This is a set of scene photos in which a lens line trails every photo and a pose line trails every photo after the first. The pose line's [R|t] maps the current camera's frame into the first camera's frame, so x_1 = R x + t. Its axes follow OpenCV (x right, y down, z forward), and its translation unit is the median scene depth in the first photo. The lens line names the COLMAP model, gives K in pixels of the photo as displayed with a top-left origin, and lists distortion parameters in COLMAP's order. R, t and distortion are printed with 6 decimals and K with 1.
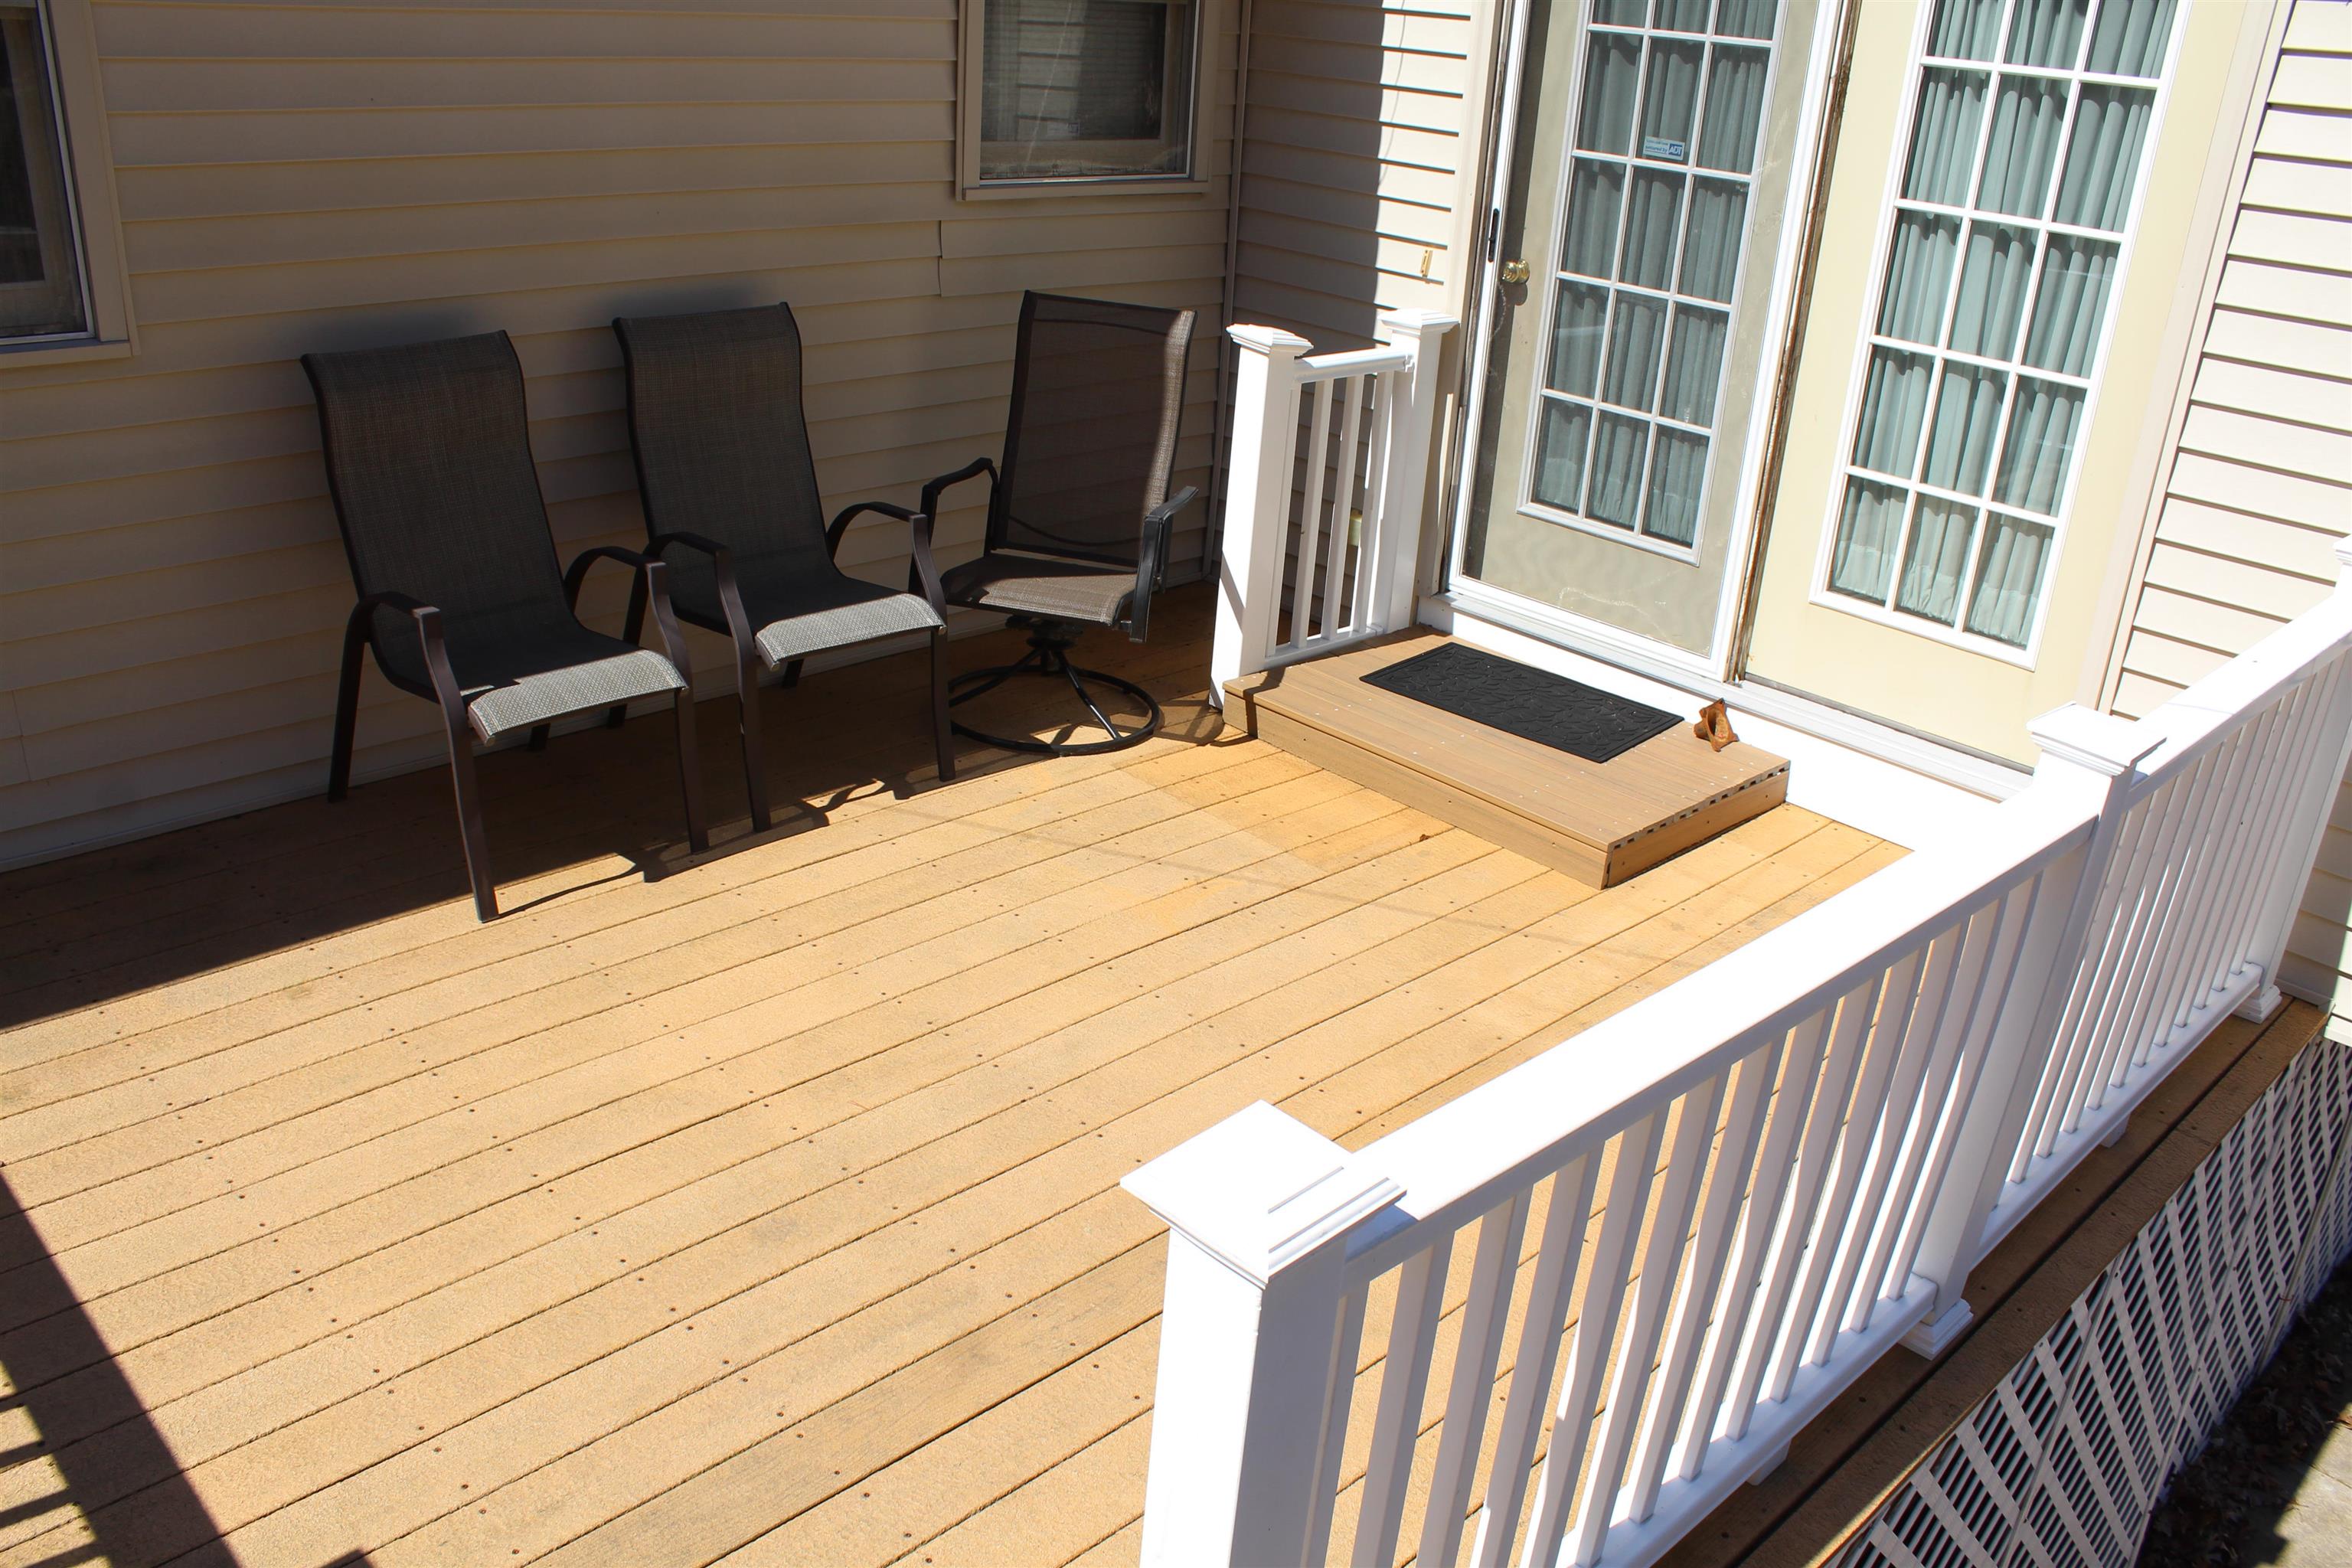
lens RADIAL K [[1949.2, 0, 1176.0], [0, 1949.2, 784.0], [0, 0, 1]] dist [-0.090965, 0.001565]
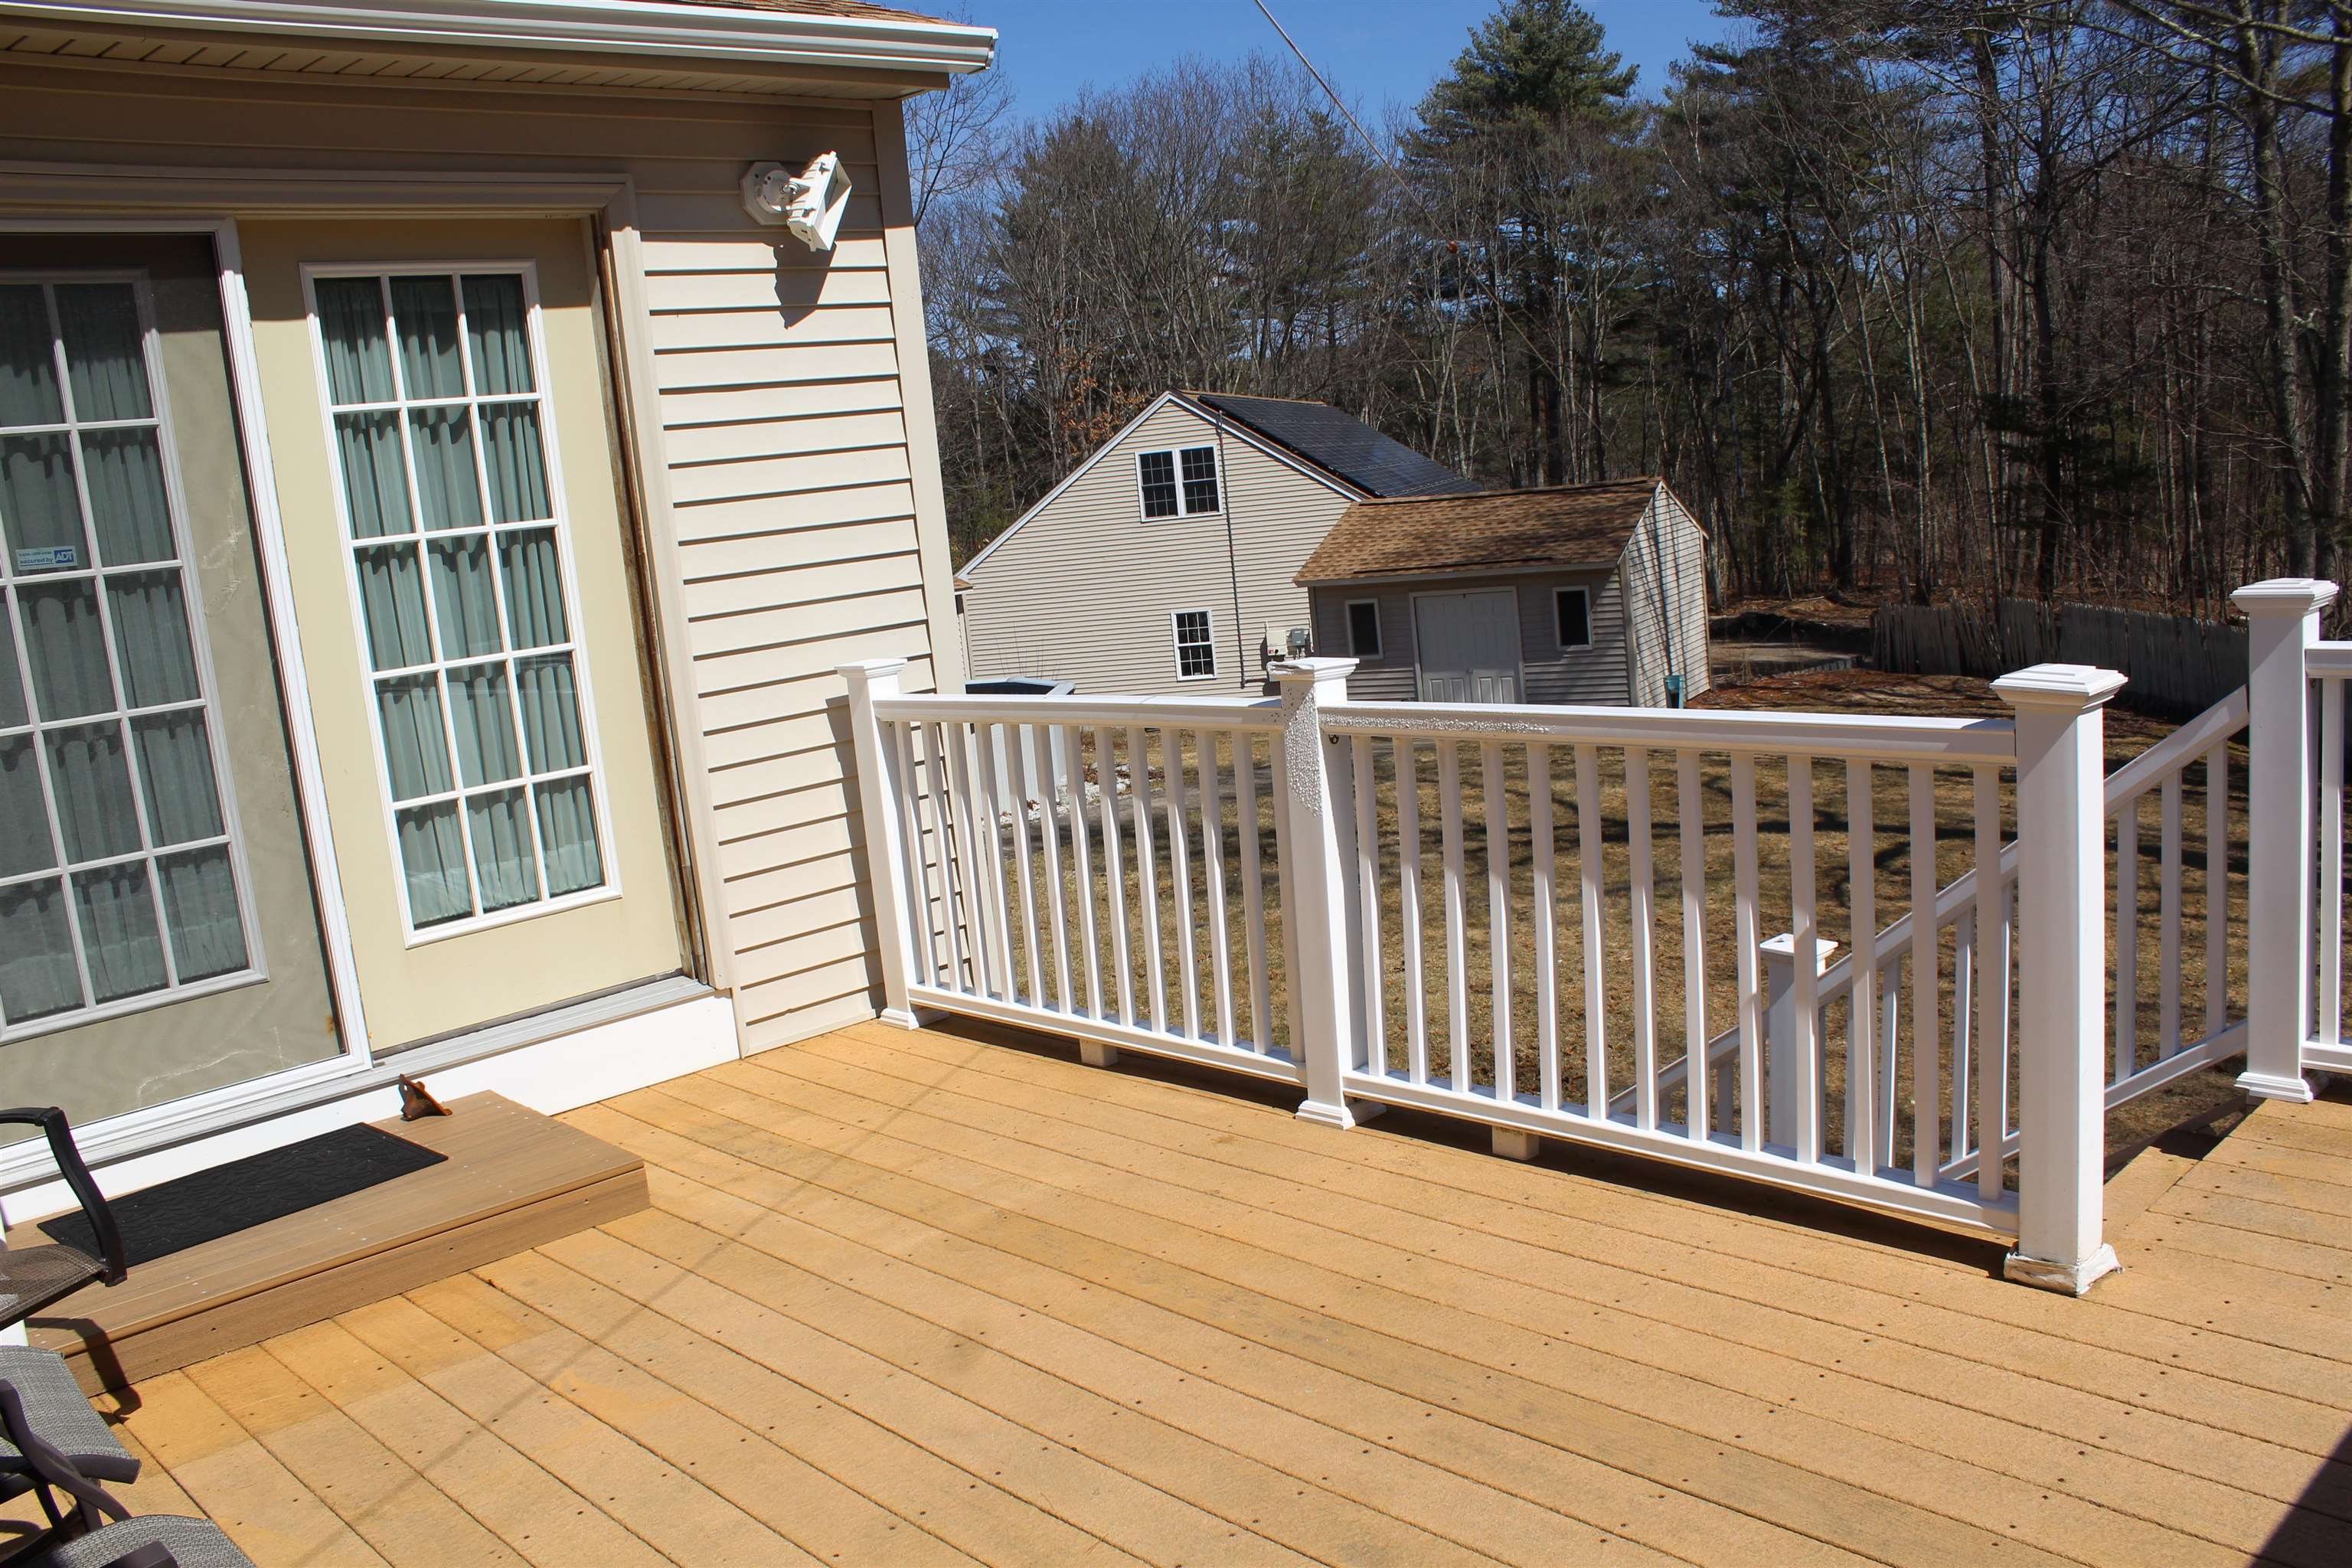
lens RADIAL K [[1949.2, 0, 1176.0], [0, 1949.2, 784.0], [0, 0, 1]] dist [-0.090965, 0.001565]
pose [[0.015127, -0.228441, 0.973440, -0.623054], [0.488102, 0.851359, 0.192207, -0.170103], [-0.872655, 0.472231, 0.124381, 0.525040]]
